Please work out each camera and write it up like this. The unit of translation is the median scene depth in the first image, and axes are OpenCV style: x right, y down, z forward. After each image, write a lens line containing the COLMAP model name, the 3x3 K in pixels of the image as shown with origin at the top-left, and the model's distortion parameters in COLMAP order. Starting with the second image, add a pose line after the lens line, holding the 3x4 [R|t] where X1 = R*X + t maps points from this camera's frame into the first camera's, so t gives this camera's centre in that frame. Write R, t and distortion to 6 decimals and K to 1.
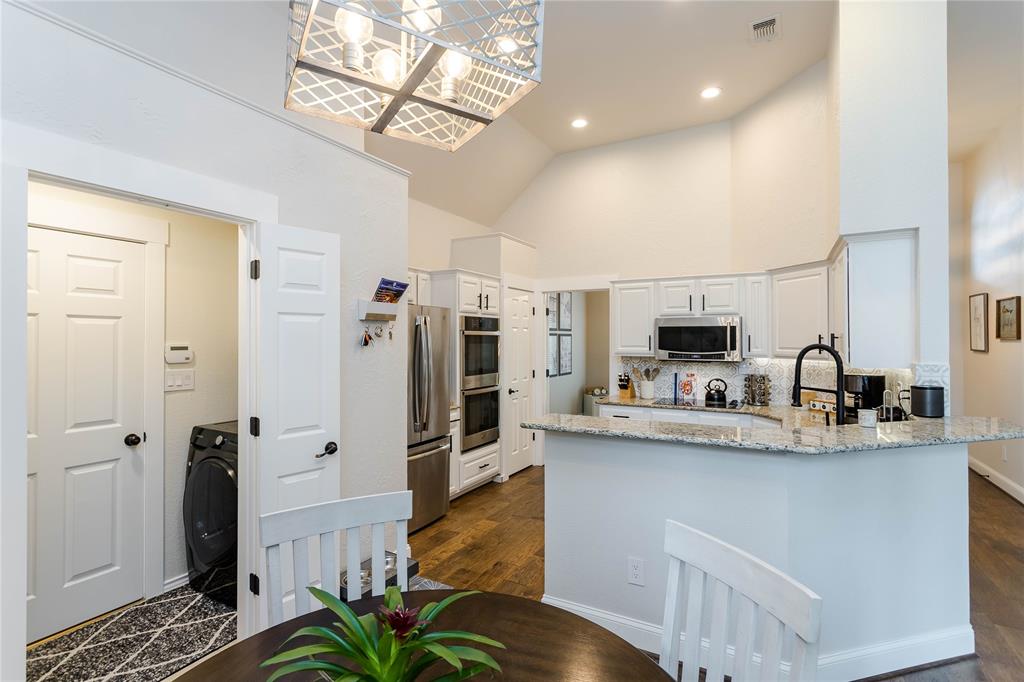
lens RADIAL K [[487.3, 0, 513.2], [0, 487.3, 337.1], [0, 0, 1]] dist [0.000495, 0.001940]
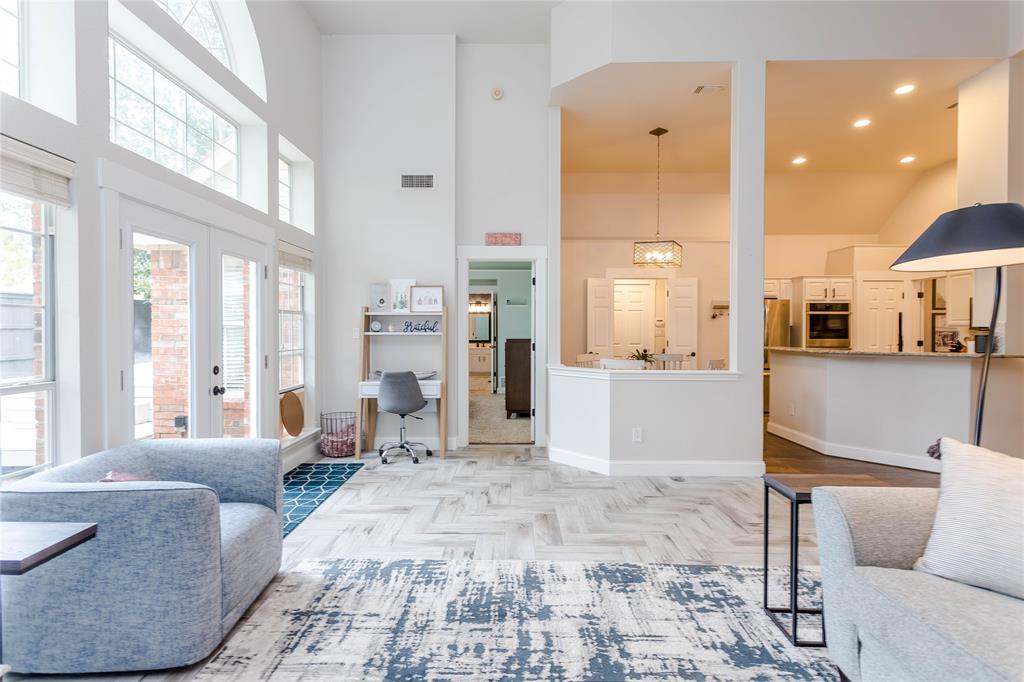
lens RADIAL K [[487.3, 0, 508.4], [0, 487.3, 333.6], [0, 0, 1]] dist [0.000495, 0.001940]
pose [[0.470878, 0.008812, -0.882154, 0.859295], [0.001538, 0.999940, 0.010810, 0.040838], [0.882197, -0.006447, 0.470836, -0.680066]]
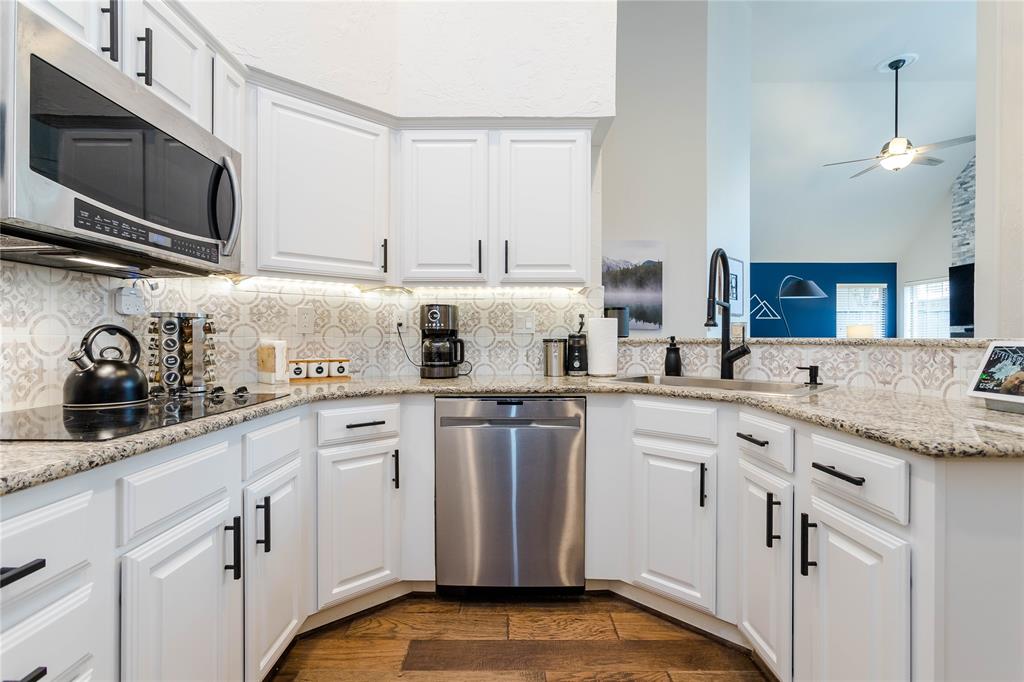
lens RADIAL K [[487.3, 0, 506.5], [0, 487.3, 340.5], [0, 0, 1]] dist [0.000495, 0.001940]
pose [[-0.472471, -0.001593, 0.881345, 0.035945], [-0.004071, 0.999992, -0.000374, 0.093171], [-0.881337, -0.003765, -0.472474, 0.923979]]
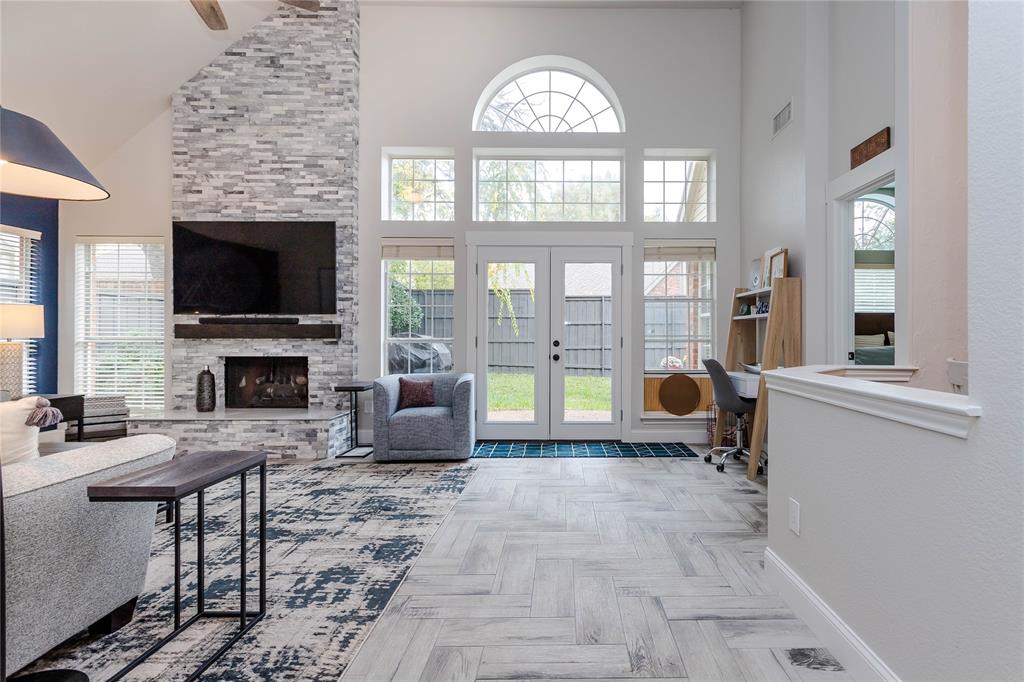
lens RADIAL K [[514.7, 0, 569.1], [0, 514.7, 334.9], [0, 0, 1]] dist [-0.001881, 0.003436]
pose [[-0.871470, -0.002849, -0.490441, 0.550698], [0.000206, 0.999981, -0.006175, 0.089912], [0.490450, -0.005482, -0.871452, 0.247769]]
